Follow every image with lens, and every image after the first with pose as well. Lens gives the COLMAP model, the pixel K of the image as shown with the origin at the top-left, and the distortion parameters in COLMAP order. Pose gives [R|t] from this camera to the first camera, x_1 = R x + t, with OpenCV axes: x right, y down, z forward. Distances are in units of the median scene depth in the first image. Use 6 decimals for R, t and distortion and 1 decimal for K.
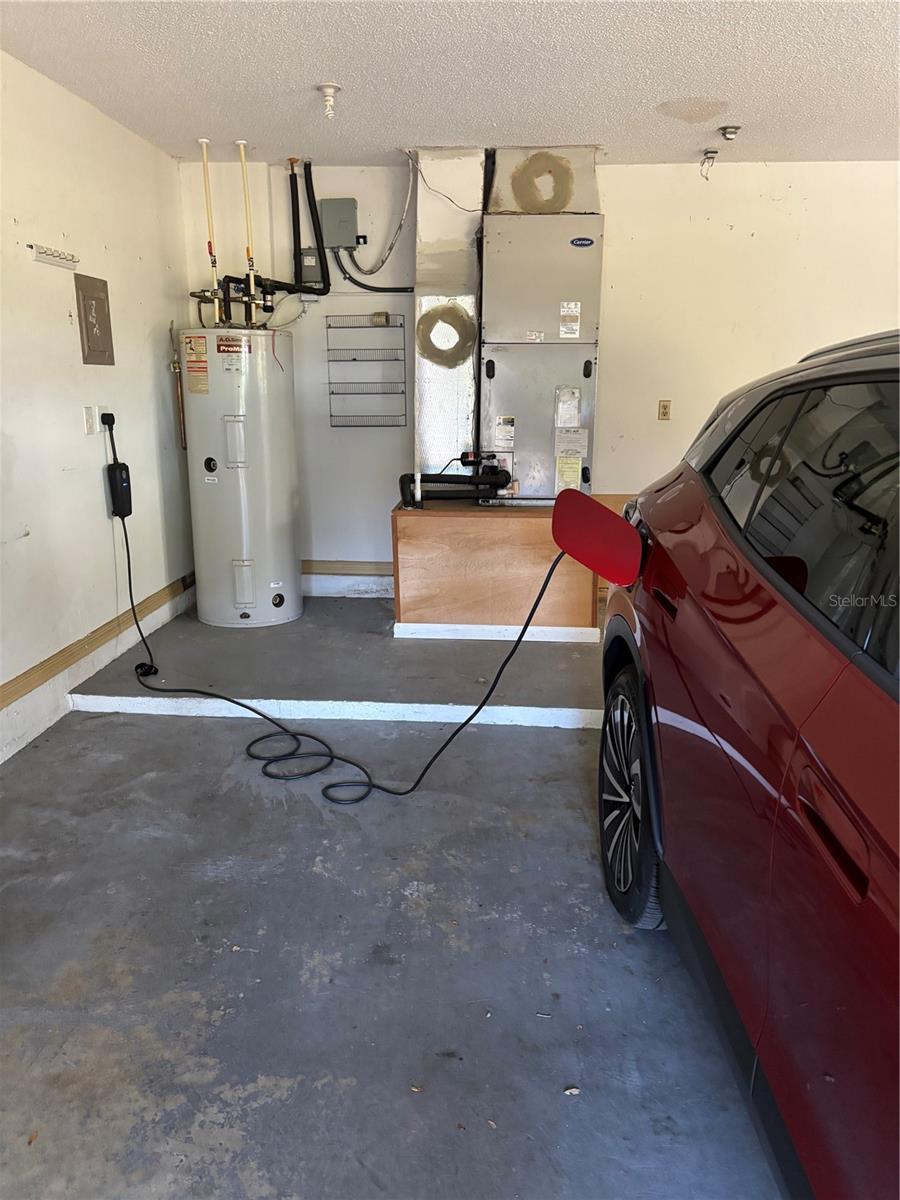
lens RADIAL K [[899.9, 0, 446.9], [0, 899.9, 601.8], [0, 0, 1]] dist [0.033225, -0.007892]
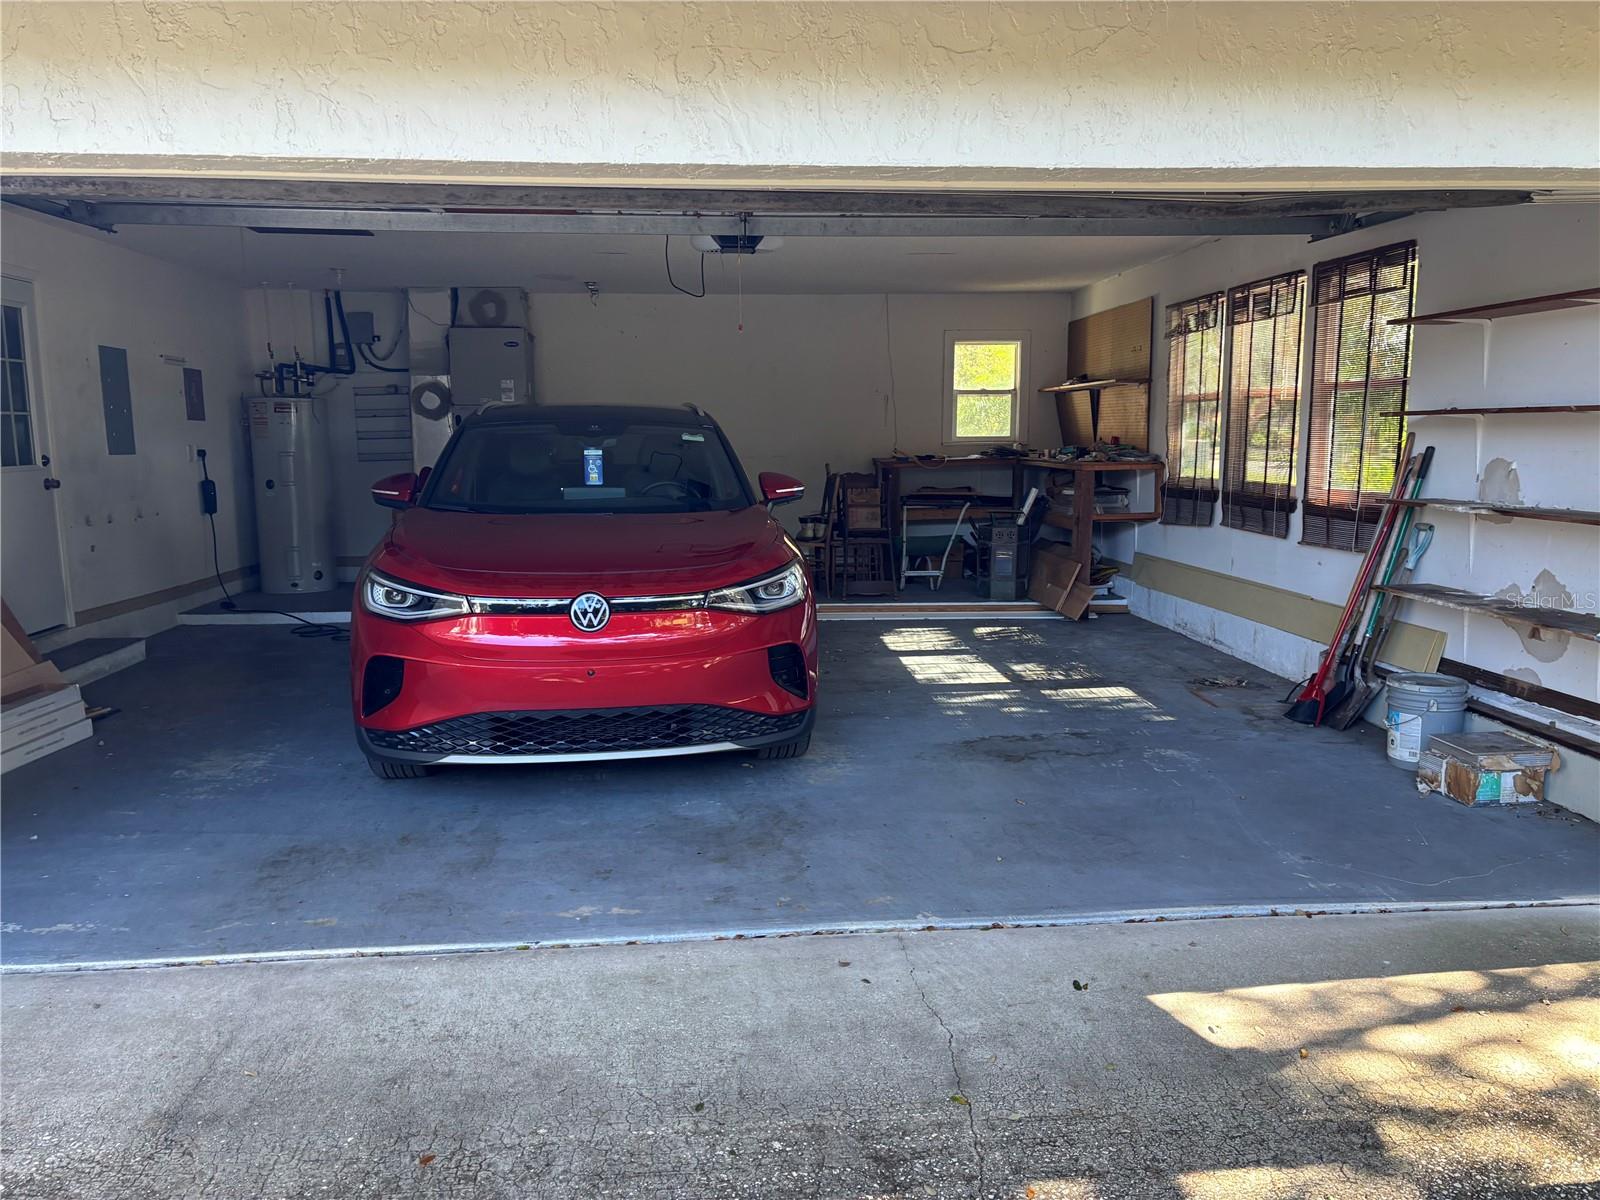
lens RADIAL K [[1199.9, 0, 806.9], [0, 1199.9, 602.6], [0, 0, 1]] dist [0.033225, -0.007892]
pose [[0.987097, -0.037242, 0.155731, 0.300700], [0.054014, 0.993016, -0.104890, 0.302931], [-0.150737, 0.111948, 0.982215, -1.092761]]
